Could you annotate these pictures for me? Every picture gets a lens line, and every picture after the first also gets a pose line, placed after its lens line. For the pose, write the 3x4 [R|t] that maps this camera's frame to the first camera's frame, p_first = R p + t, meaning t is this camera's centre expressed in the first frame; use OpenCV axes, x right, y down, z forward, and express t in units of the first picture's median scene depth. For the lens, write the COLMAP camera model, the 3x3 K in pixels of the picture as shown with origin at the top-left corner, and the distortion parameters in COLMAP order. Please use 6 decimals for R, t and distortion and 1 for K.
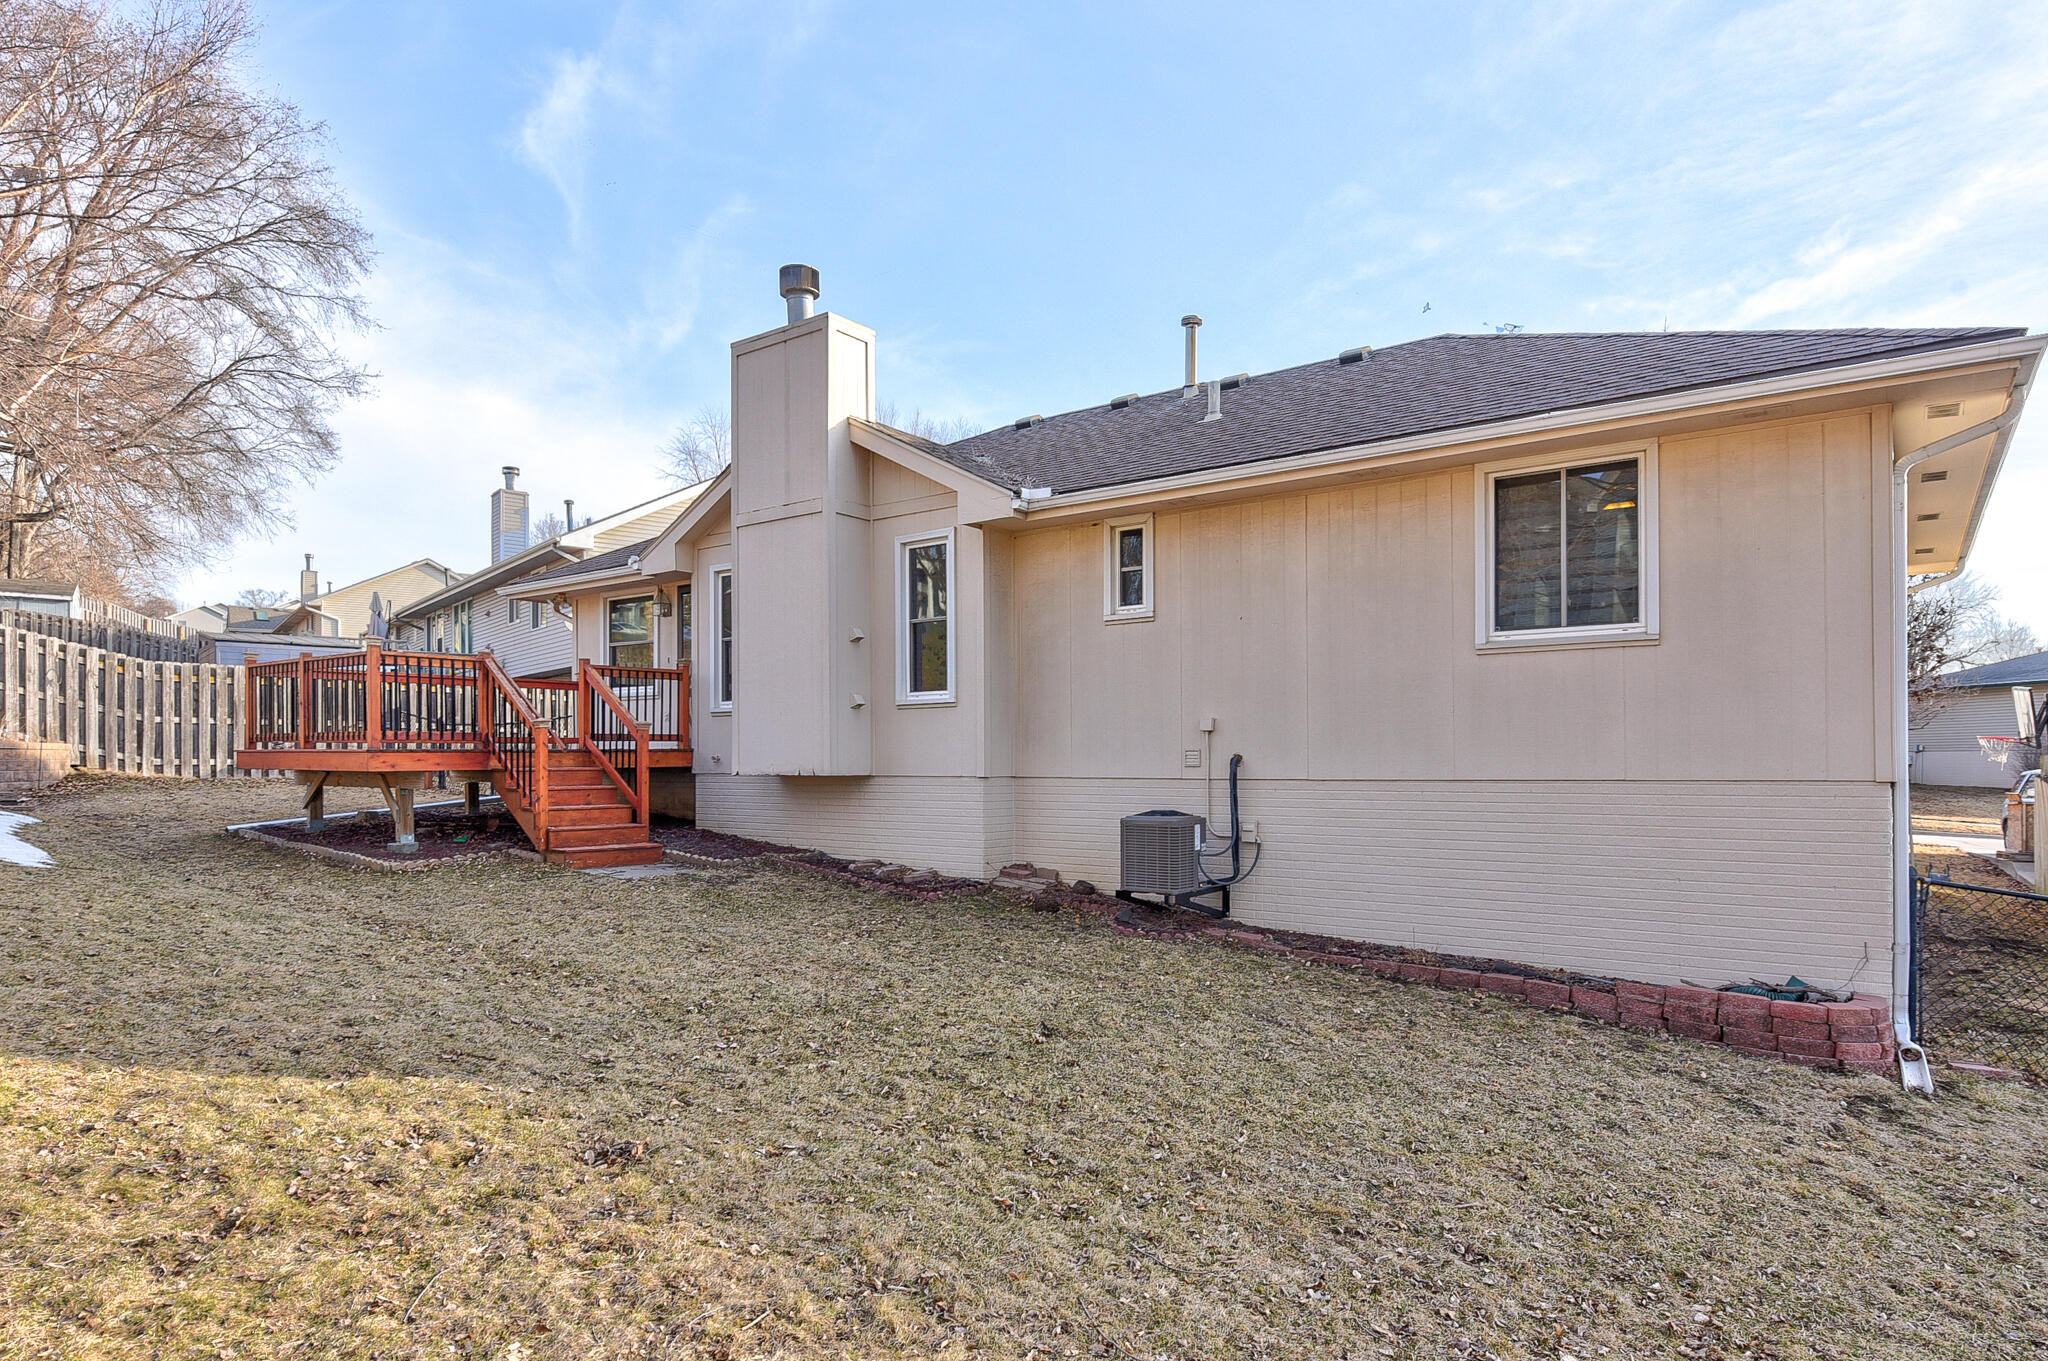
lens RADIAL K [[1184.4, 0, 990.6], [0, 1184.4, 761.5], [0, 0, 1]] dist [0.001310, 0.000222]
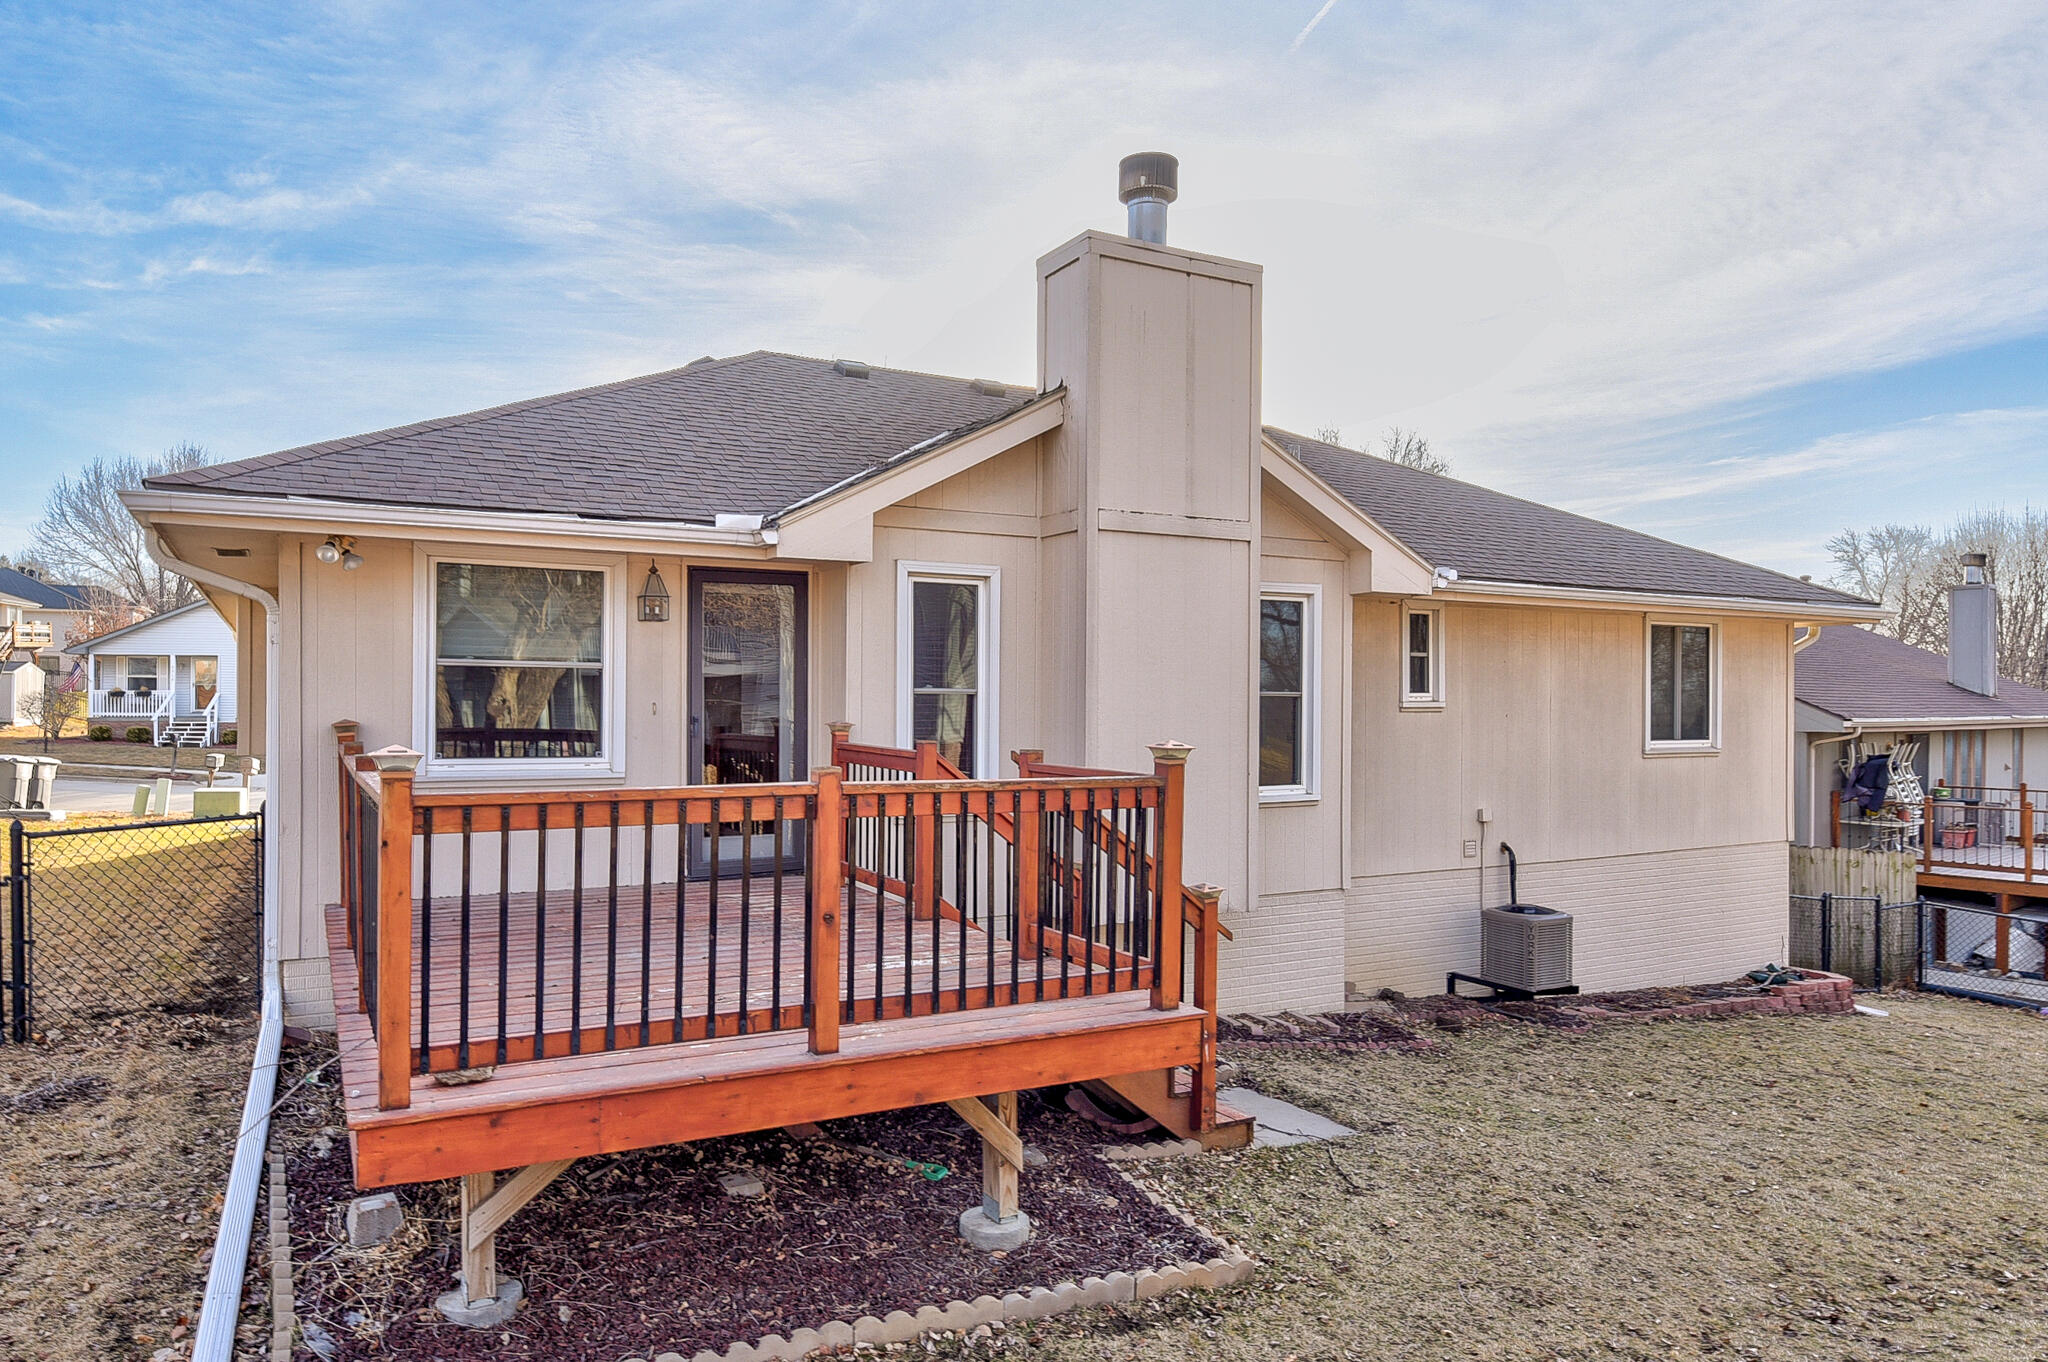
lens RADIAL K [[1230.9, 0, 1024.0], [0, 1230.9, 681.0], [0, 0, 1]] dist [0.000767, -0.000169]
pose [[0.399699, 0.013163, 0.916552, -0.900744], [-0.005407, 0.999913, -0.012002, -0.122001], [-0.916630, -0.000159, 0.399736, 0.857617]]
